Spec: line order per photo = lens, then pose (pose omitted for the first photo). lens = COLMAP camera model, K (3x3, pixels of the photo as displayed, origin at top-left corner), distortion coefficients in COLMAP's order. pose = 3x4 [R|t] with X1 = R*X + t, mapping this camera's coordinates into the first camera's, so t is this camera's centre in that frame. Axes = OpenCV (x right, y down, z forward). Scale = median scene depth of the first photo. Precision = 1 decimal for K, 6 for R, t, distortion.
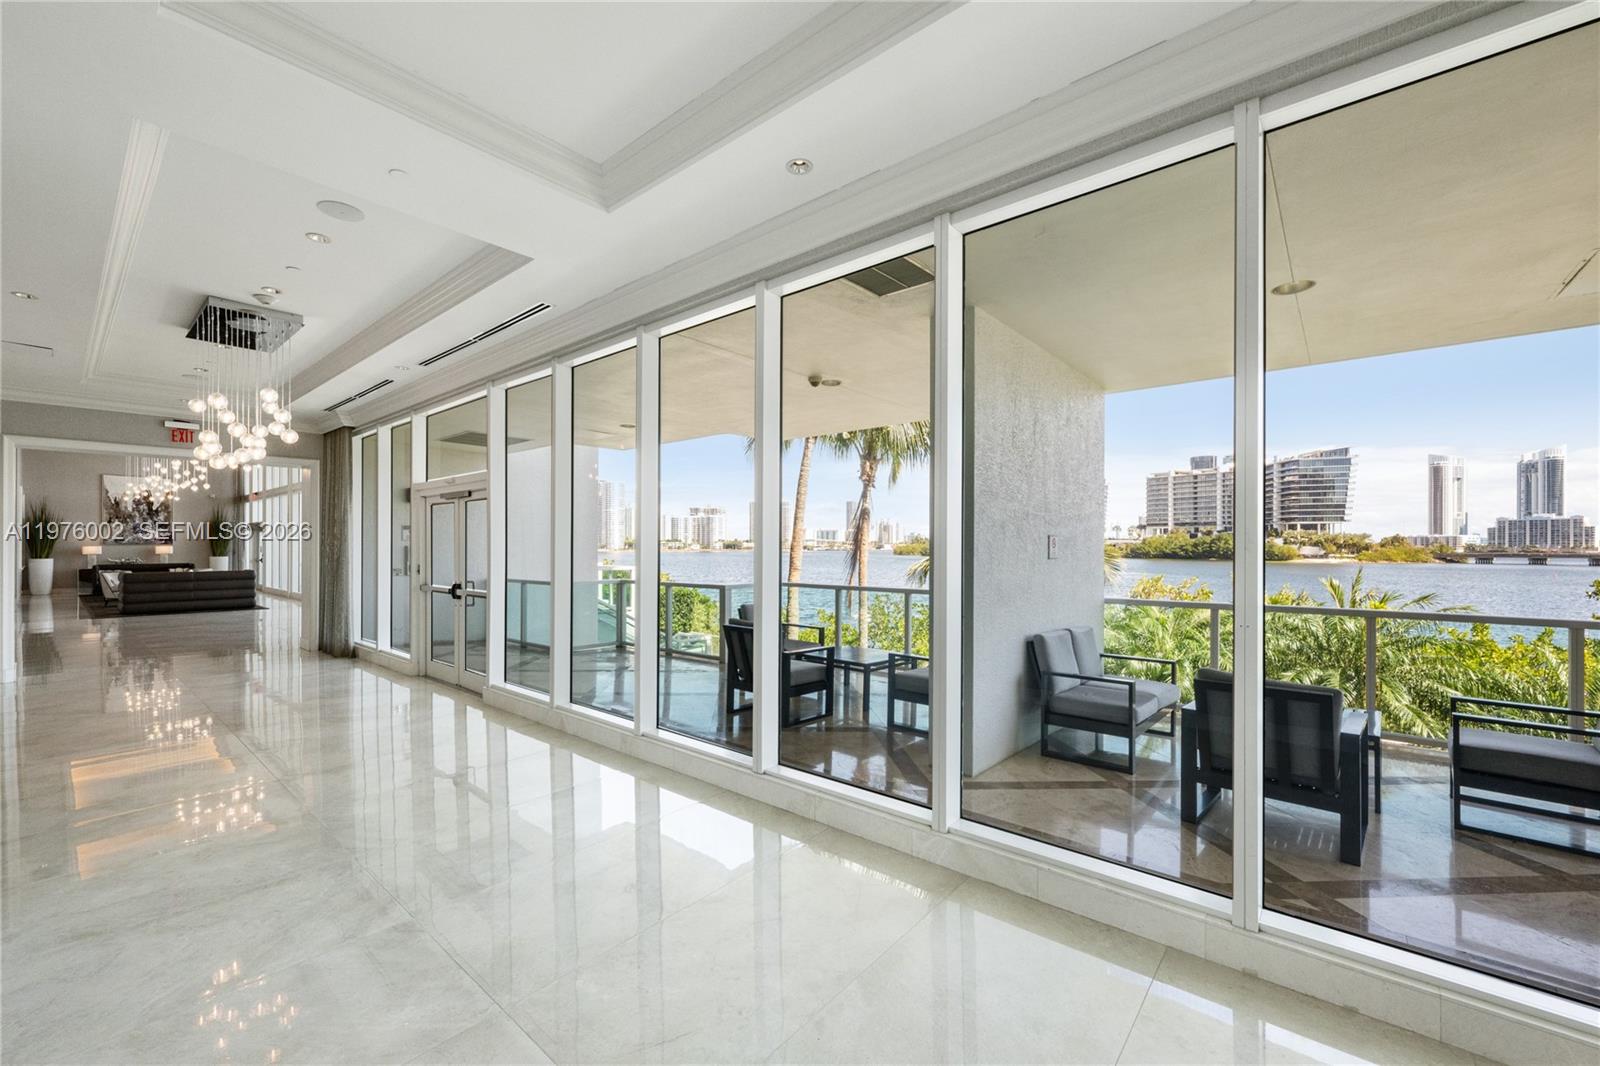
lens RADIAL K [[643.4, 0, 799.6], [0, 643.4, 543.1], [0, 0, 1]] dist [0.002165, -0.000103]
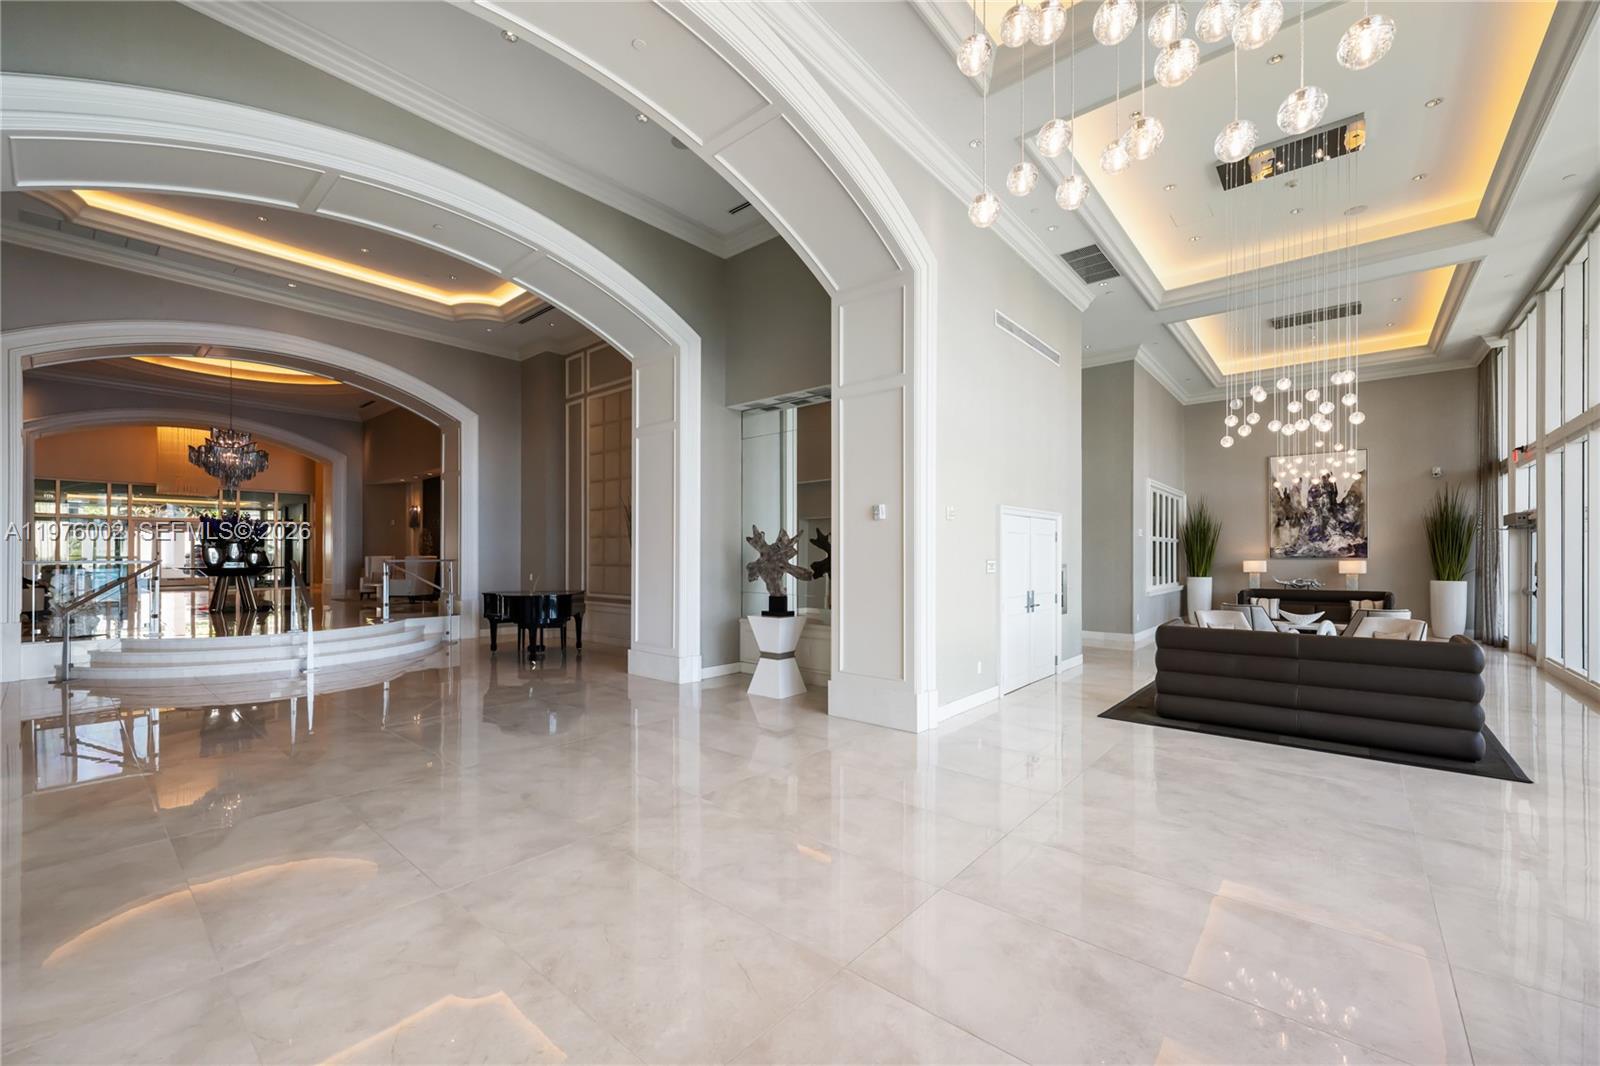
lens RADIAL K [[643.4, 0, 801.0], [0, 643.4, 549.1], [0, 0, 1]] dist [0.002165, -0.000103]
pose [[0.003533, -0.013263, -0.999906, -0.384604], [0.005539, 0.999897, -0.013244, -0.001230], [0.999978, -0.005492, 0.003606, 0.483499]]
